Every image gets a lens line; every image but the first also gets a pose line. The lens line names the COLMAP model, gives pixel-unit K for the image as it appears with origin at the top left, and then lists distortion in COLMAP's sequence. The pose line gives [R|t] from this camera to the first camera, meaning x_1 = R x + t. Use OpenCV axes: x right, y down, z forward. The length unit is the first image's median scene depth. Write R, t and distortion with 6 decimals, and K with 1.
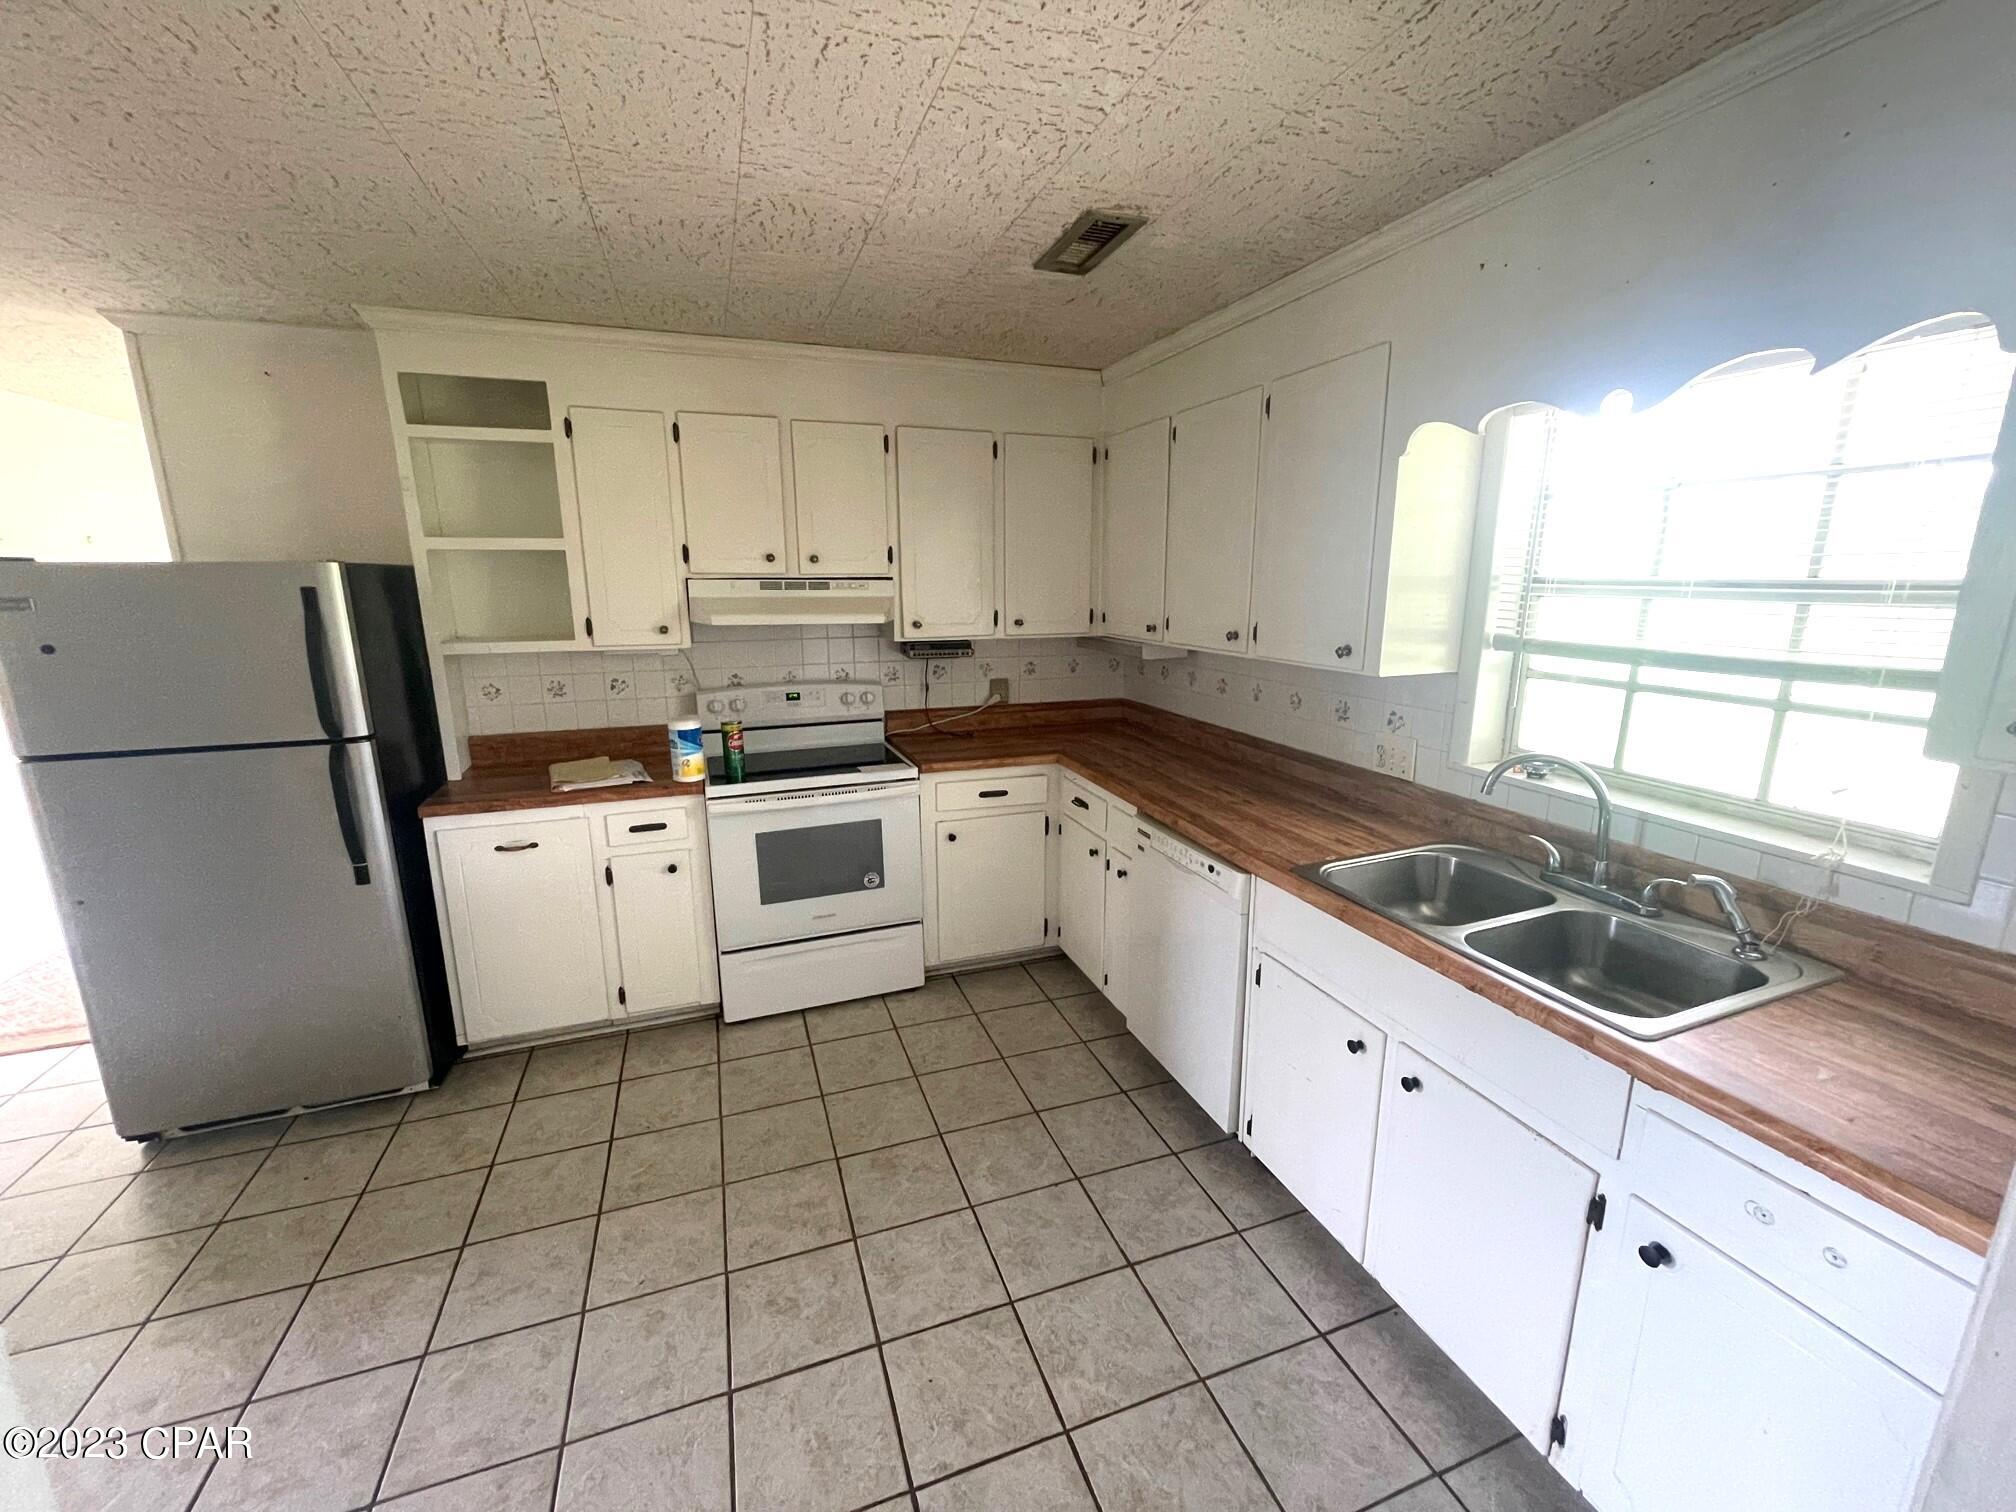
lens RADIAL K [[818.5, 0, 1006.3], [0, 818.5, 756.2], [0, 0, 1]] dist [-0.000238, -0.000726]
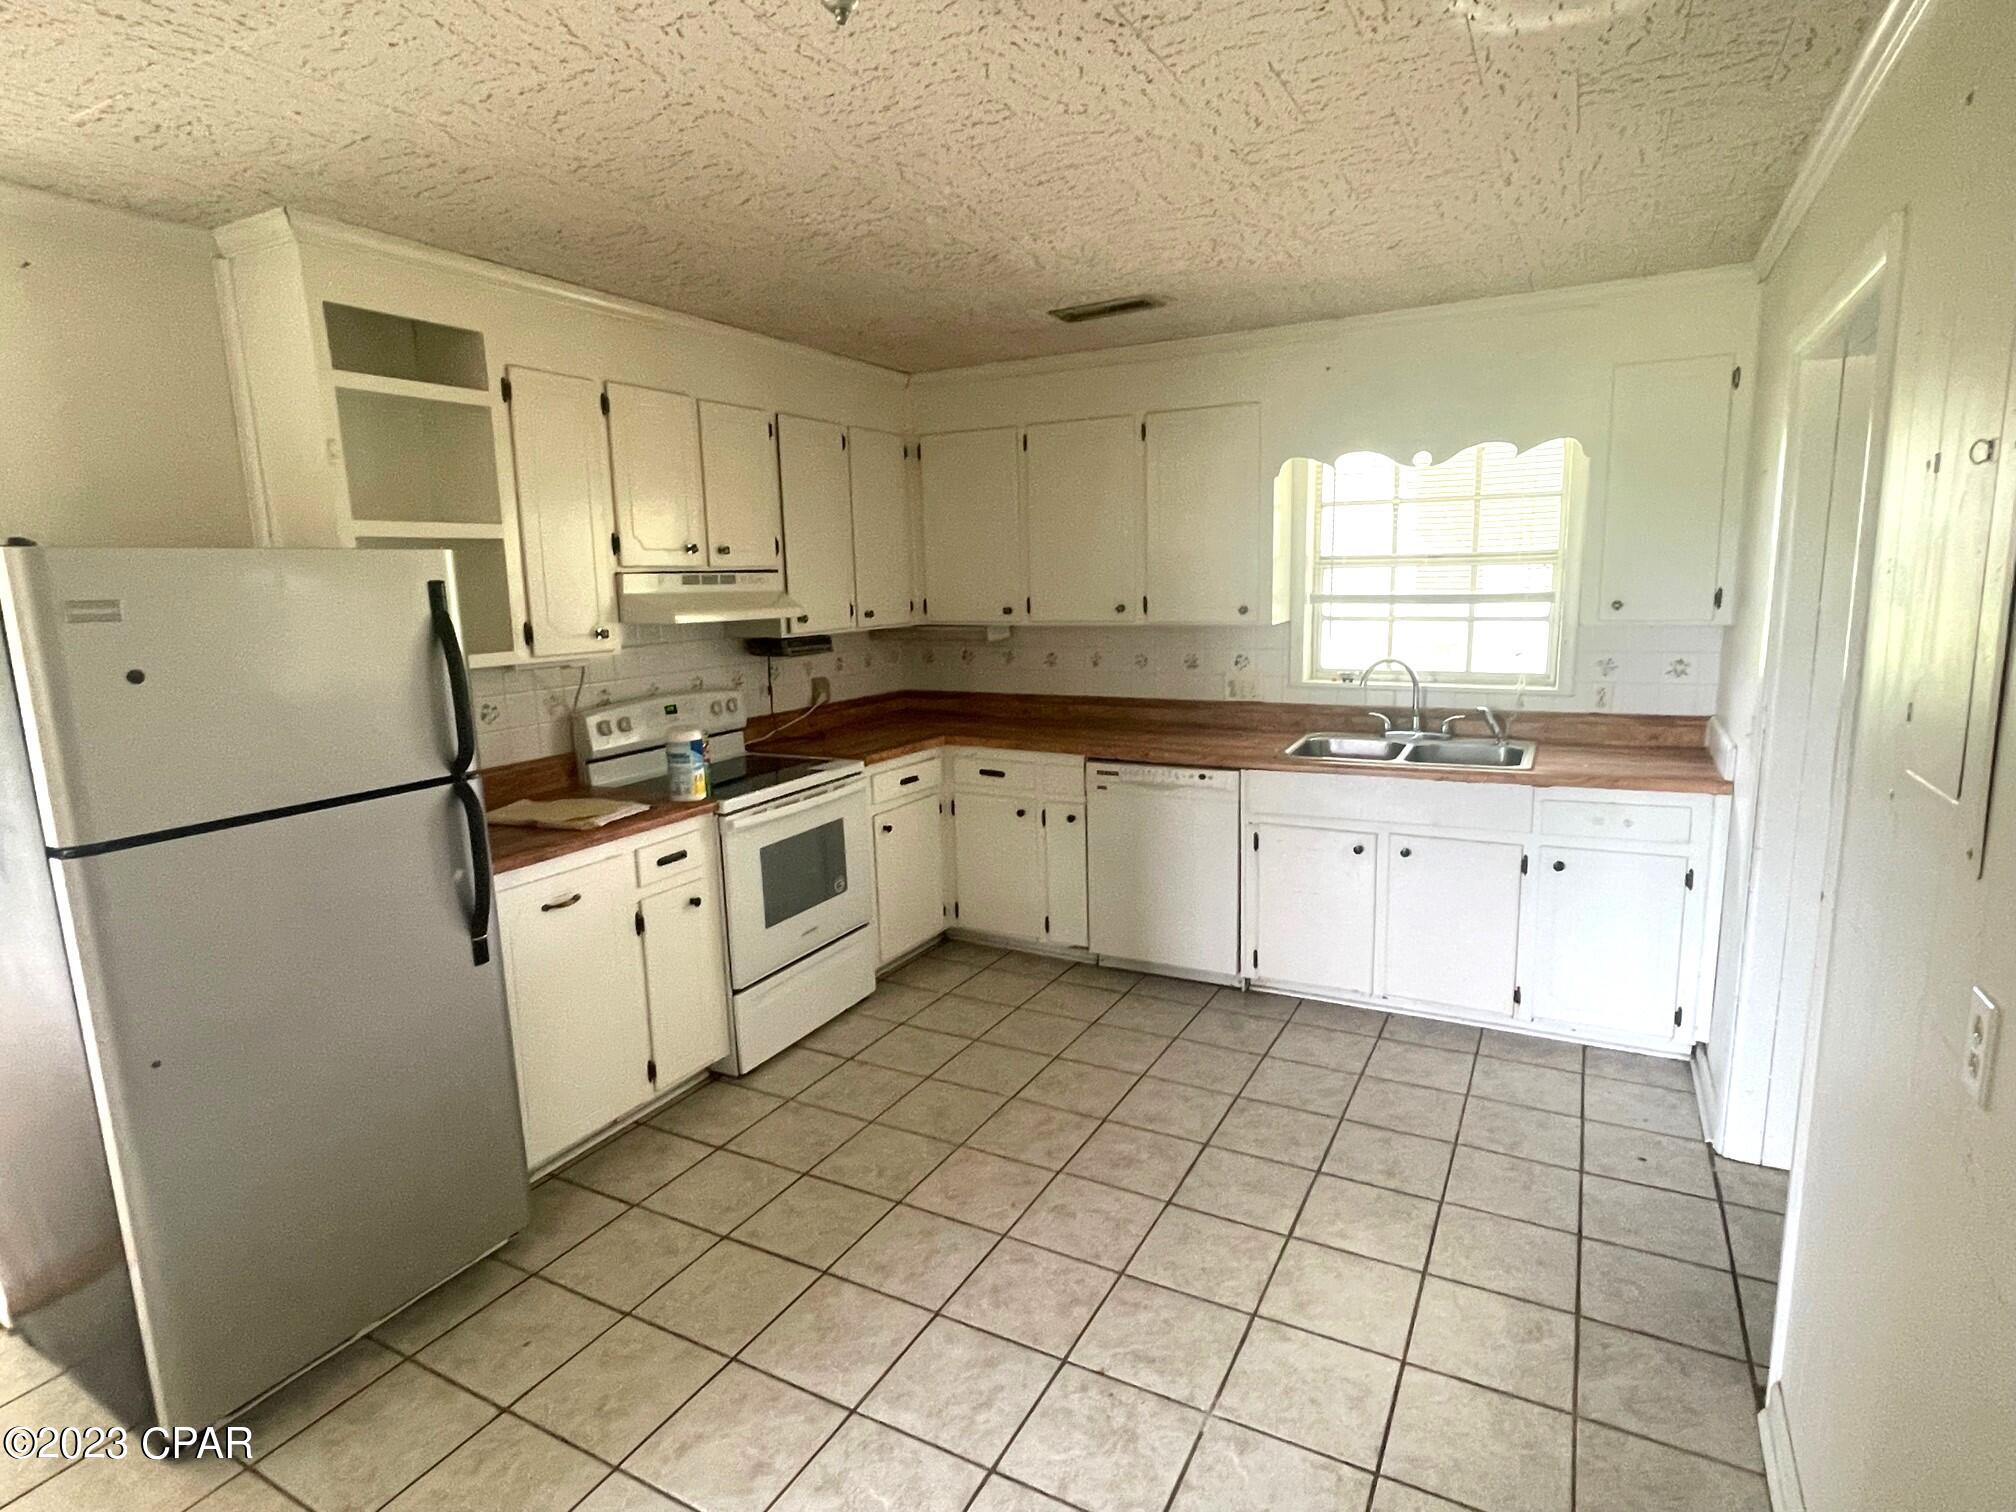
lens RADIAL K [[1065.9, 0, 1012.3], [0, 1065.9, 755.1], [0, 0, 1]] dist [0.000595, -0.000167]
pose [[0.745489, -0.129149, 0.653886, -0.854088], [0.167905, 0.985798, 0.003279, 0.035734], [-0.645023, 0.107346, 0.756586, -0.083817]]
